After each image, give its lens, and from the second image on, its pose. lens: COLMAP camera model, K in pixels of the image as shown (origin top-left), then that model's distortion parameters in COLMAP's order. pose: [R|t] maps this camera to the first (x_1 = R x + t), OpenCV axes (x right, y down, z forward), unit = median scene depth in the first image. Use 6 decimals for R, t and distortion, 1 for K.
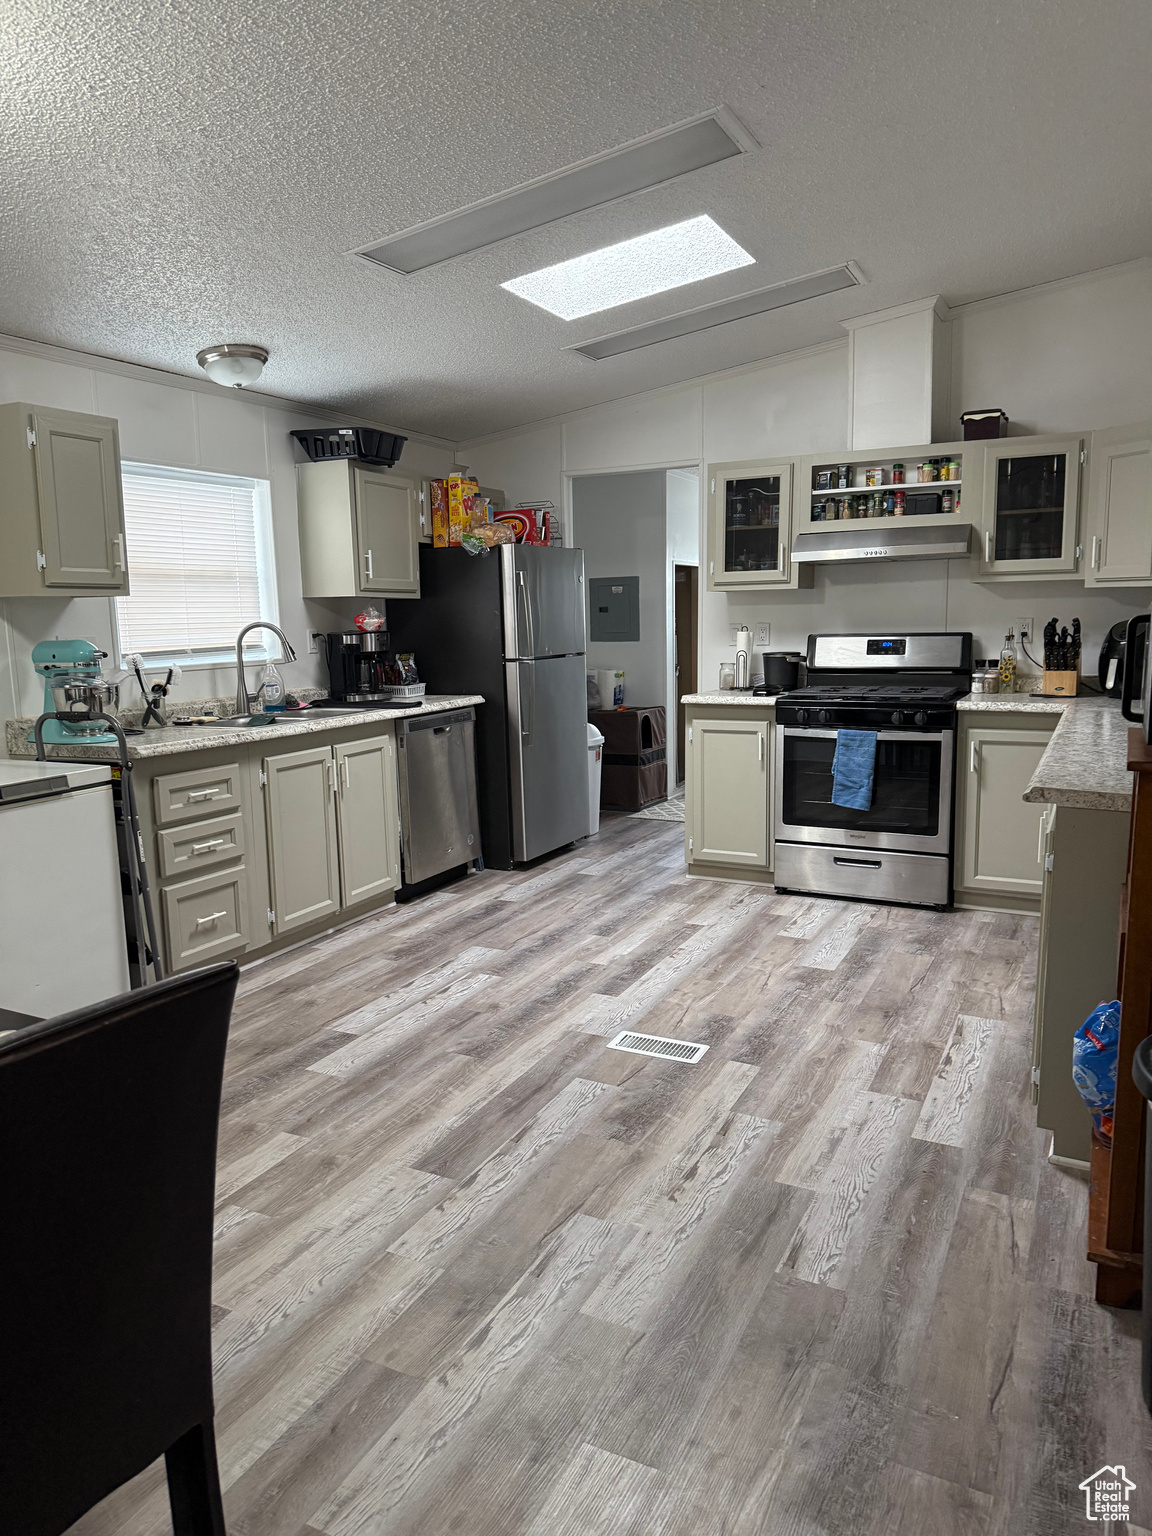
lens RADIAL K [[1061.2, 0, 570.8], [0, 1061.2, 777.7], [0, 0, 1]] dist [0.116716, -0.167197]
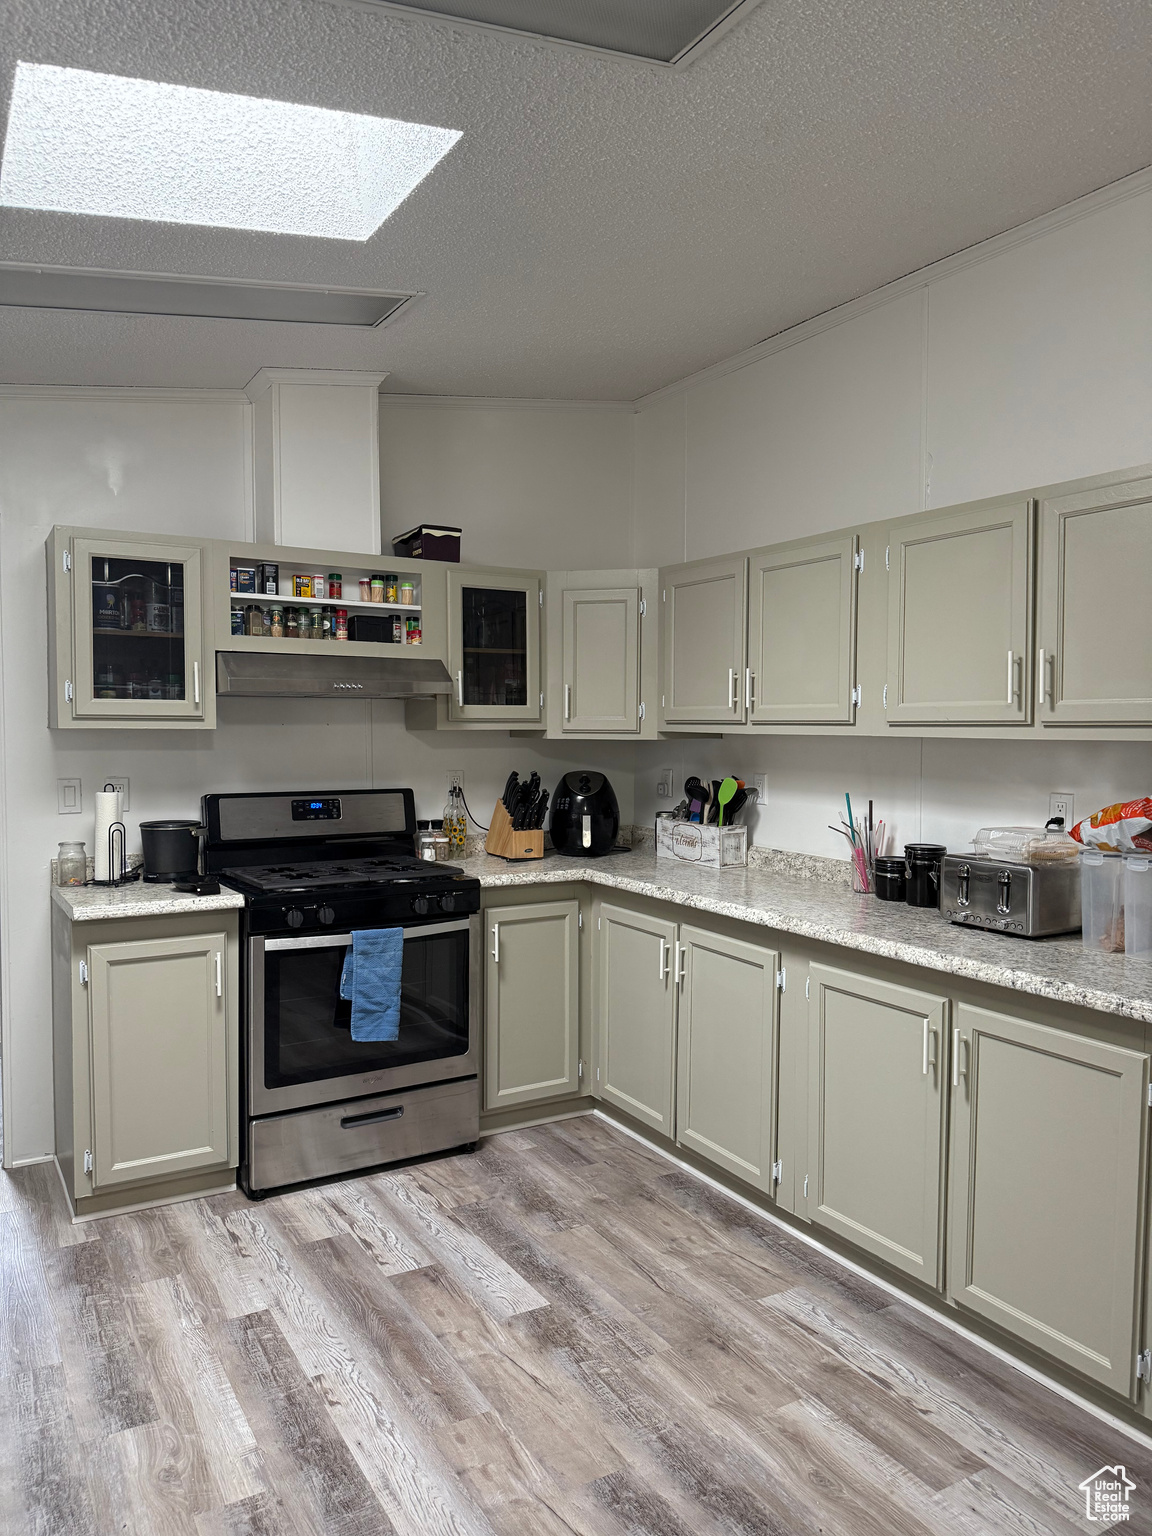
lens RADIAL K [[1078.2, 0, 568.7], [0, 1078.2, 758.4], [0, 0, 1]] dist [0.009130, -0.005206]
pose [[0.538685, -0.004232, 0.842497, -0.305051], [0.118417, 0.990441, -0.070740, -0.104595], [-0.834144, 0.137872, 0.534037, 0.564851]]
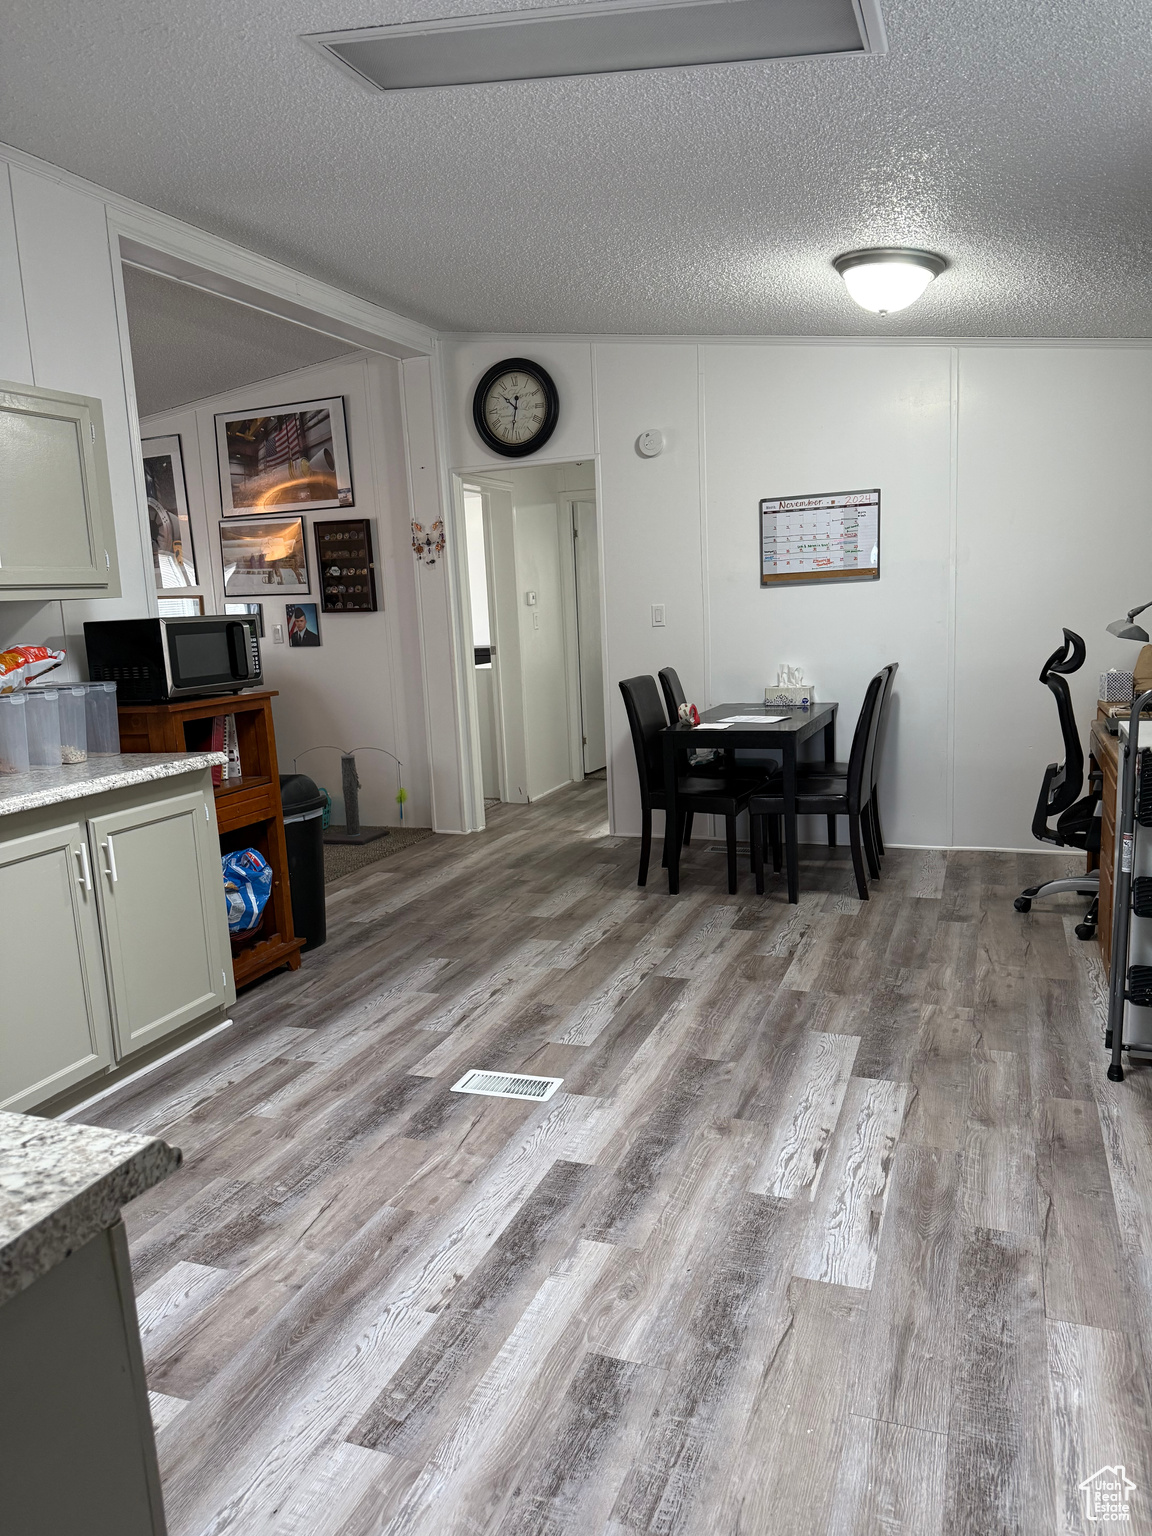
lens RADIAL K [[1061.2, 0, 570.8], [0, 1061.2, 777.7], [0, 0, 1]] dist [0.116716, -0.167197]
pose [[-0.993745, 0.079894, -0.078024, 0.062638], [0.051097, 0.946559, 0.318457, -0.225613], [0.099297, 0.312478, -0.944721, 1.433409]]
